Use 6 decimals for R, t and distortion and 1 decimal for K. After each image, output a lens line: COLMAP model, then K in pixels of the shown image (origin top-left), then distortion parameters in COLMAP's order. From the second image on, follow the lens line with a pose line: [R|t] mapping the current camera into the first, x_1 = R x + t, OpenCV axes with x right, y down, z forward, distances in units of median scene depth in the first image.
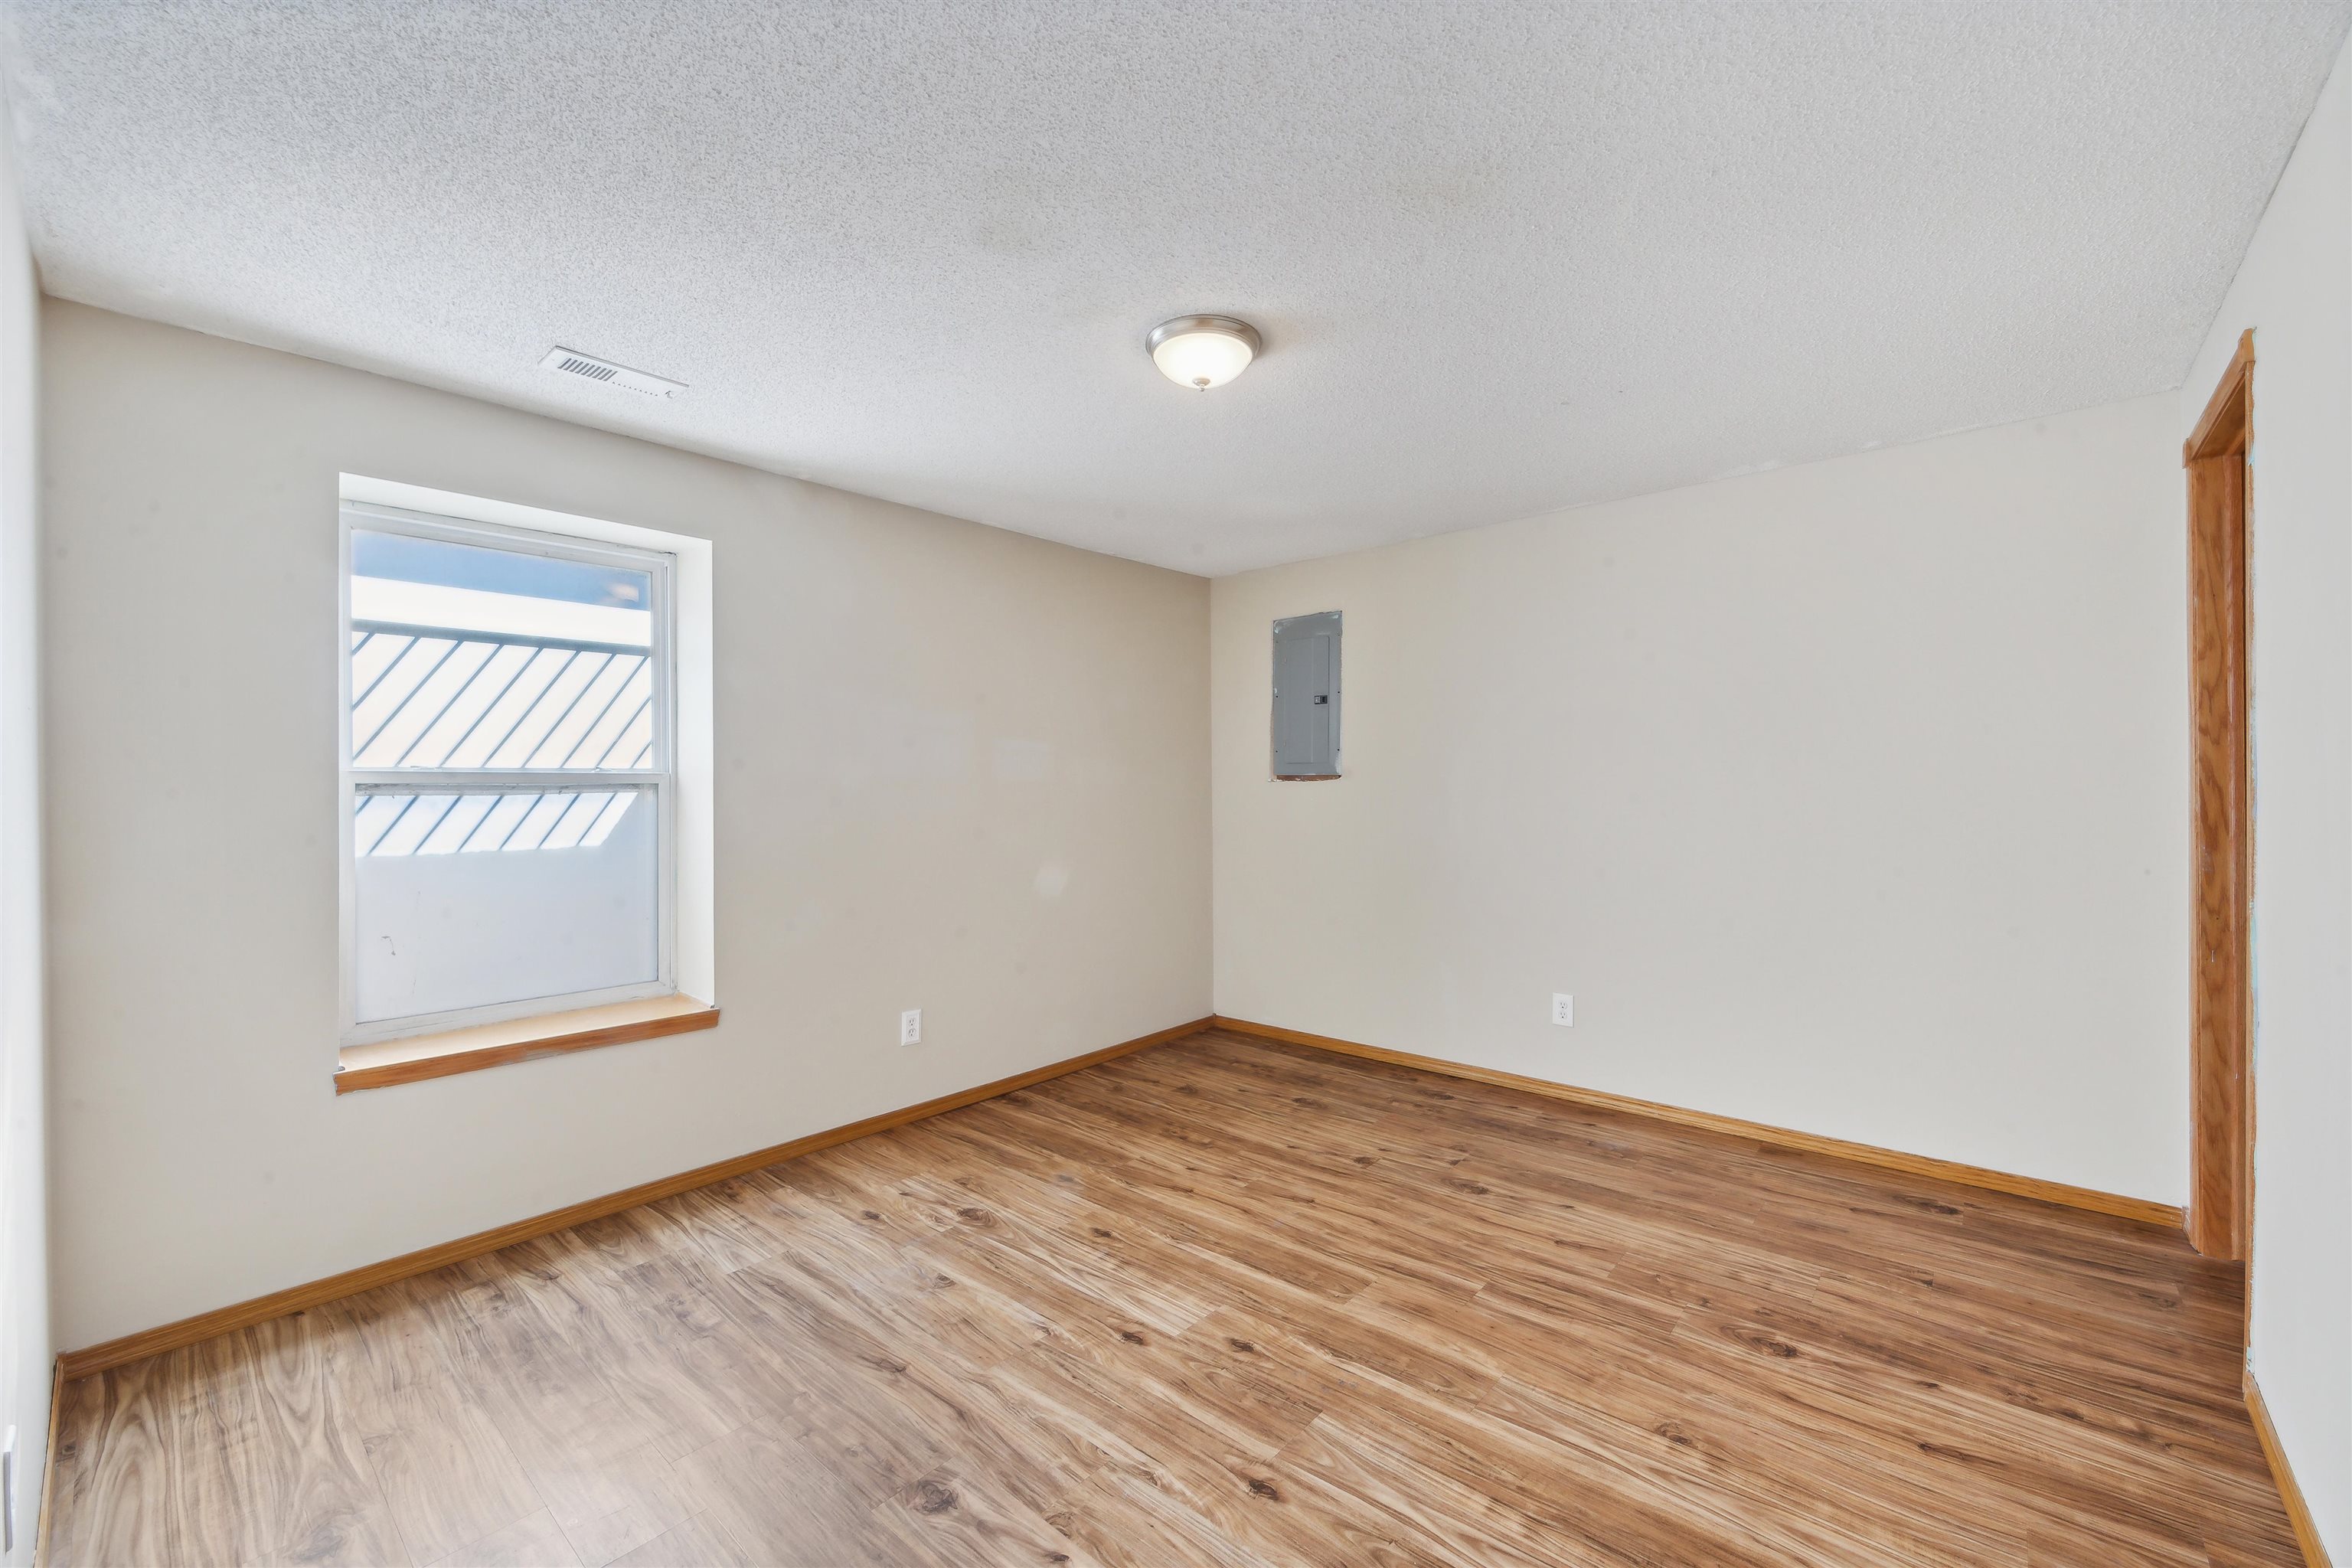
lens RADIAL K [[942.1, 0, 1186.2], [0, 942.1, 785.2], [0, 0, 1]] dist [0.000778, -0.000491]
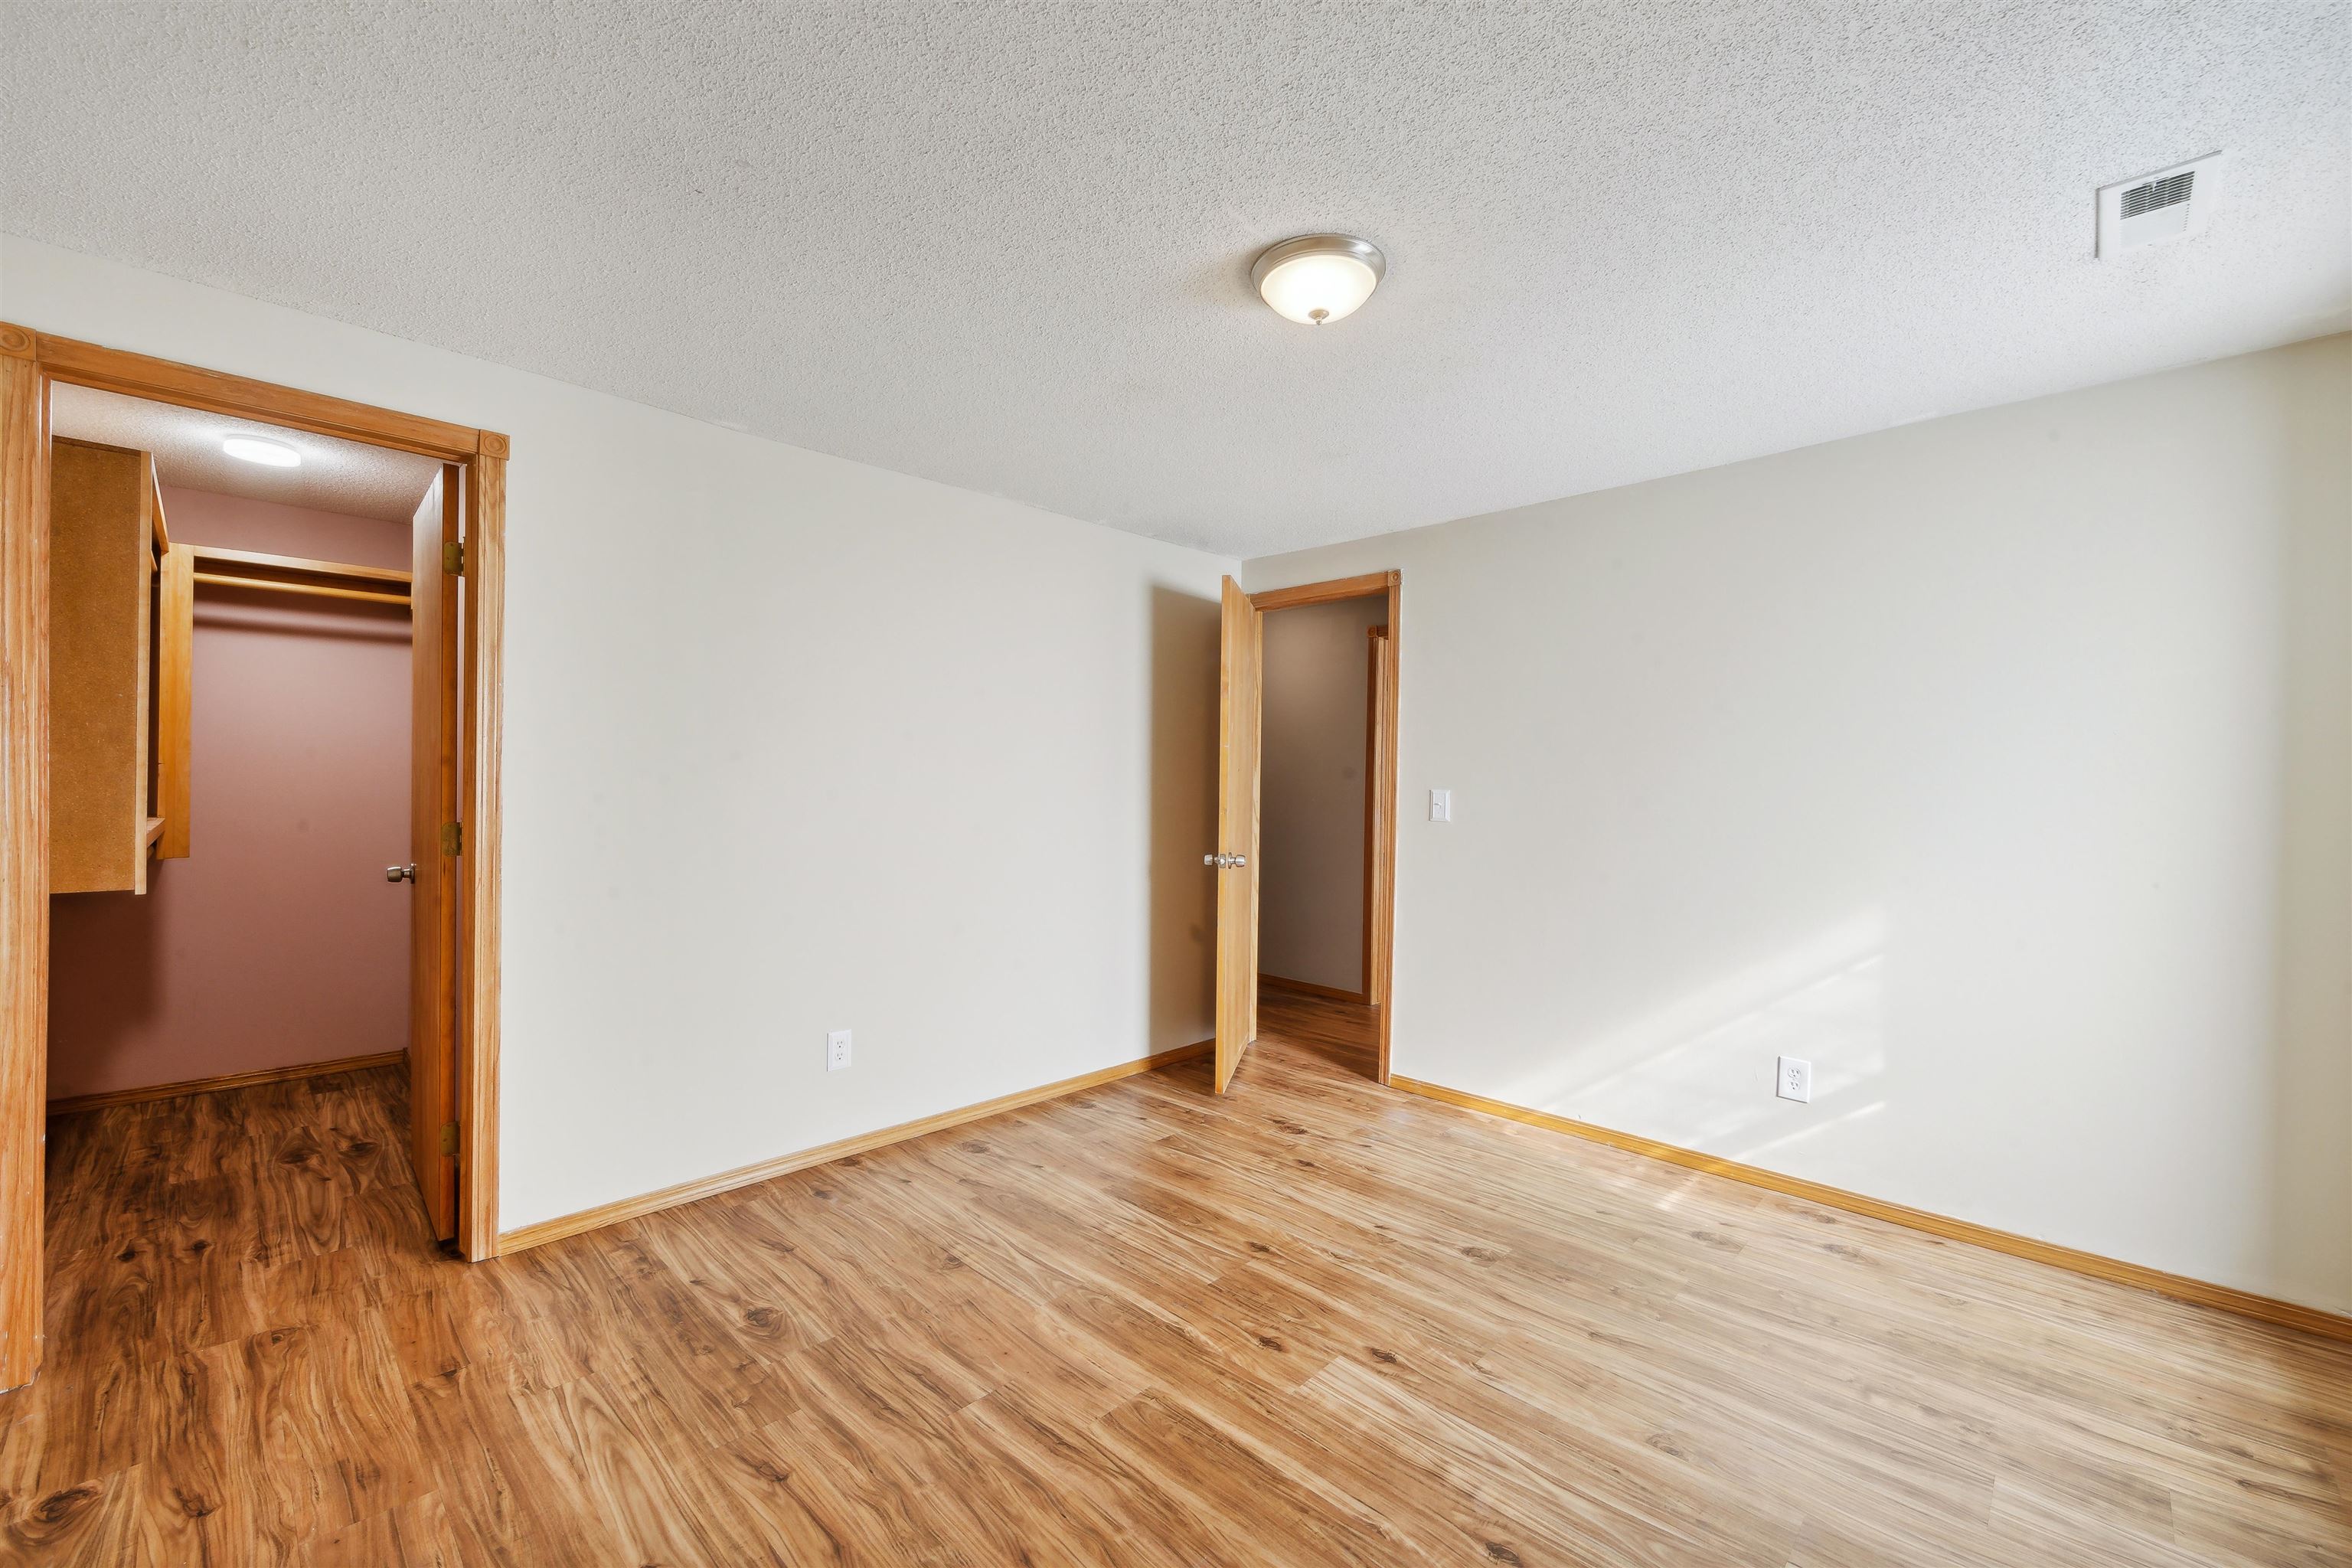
lens RADIAL K [[942.1, 0, 1186.2], [0, 942.1, 785.2], [0, 0, 1]] dist [0.000778, -0.000491]
pose [[-0.998677, -0.003006, 0.051339, 0.096209], [-0.002976, 0.999995, 0.000657, 0.001115], [-0.051341, 0.000503, -0.998681, 1.942749]]
